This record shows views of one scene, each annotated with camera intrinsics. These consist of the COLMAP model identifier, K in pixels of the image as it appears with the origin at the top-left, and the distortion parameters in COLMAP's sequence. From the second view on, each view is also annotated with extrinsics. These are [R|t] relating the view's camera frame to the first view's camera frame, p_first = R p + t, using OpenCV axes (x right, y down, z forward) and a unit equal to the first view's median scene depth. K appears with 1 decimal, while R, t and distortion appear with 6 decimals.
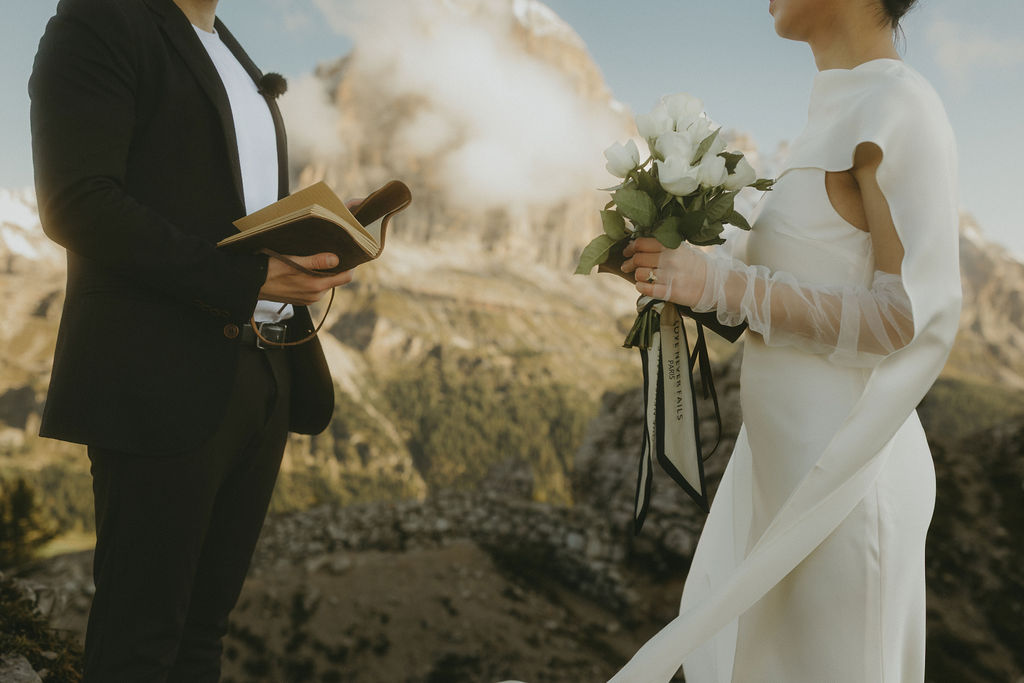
lens RADIAL K [[999.3, 0, 525.5], [0, 999.3, 351.9], [0, 0, 1]] dist [0.004418, -0.001533]
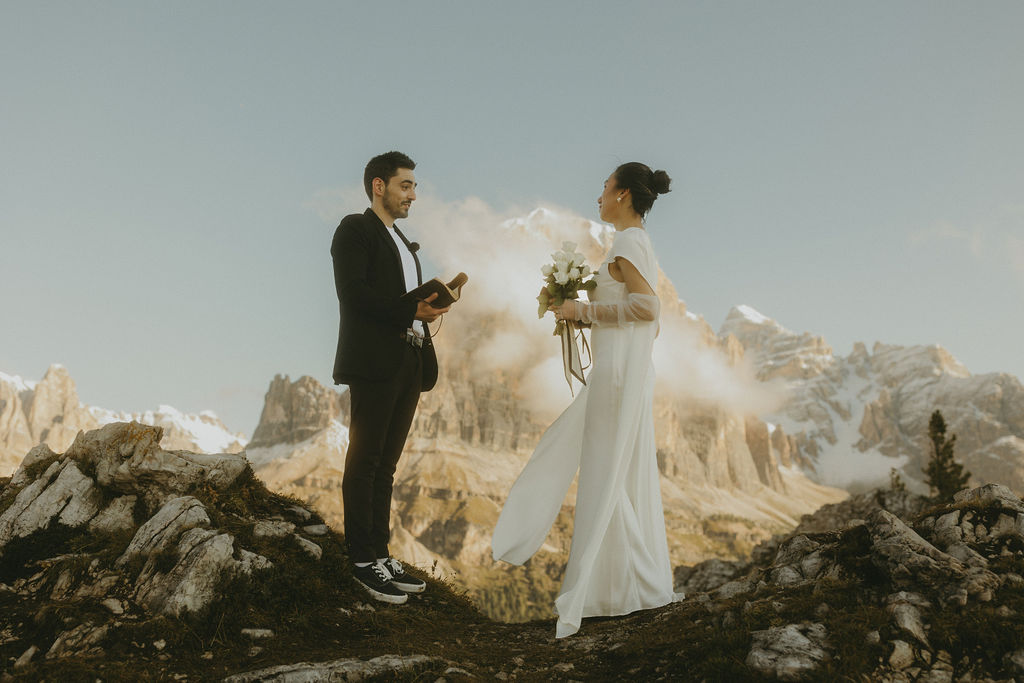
lens RADIAL K [[970.6, 0, 512.0], [0, 970.6, 341.5], [0, 0, 1]] dist [0.006434, -0.002064]
pose [[0.994669, -0.038019, -0.095857, 0.015987], [0.016163, 0.975544, -0.219209, 0.037863], [0.101847, 0.216491, 0.970958, -0.097851]]
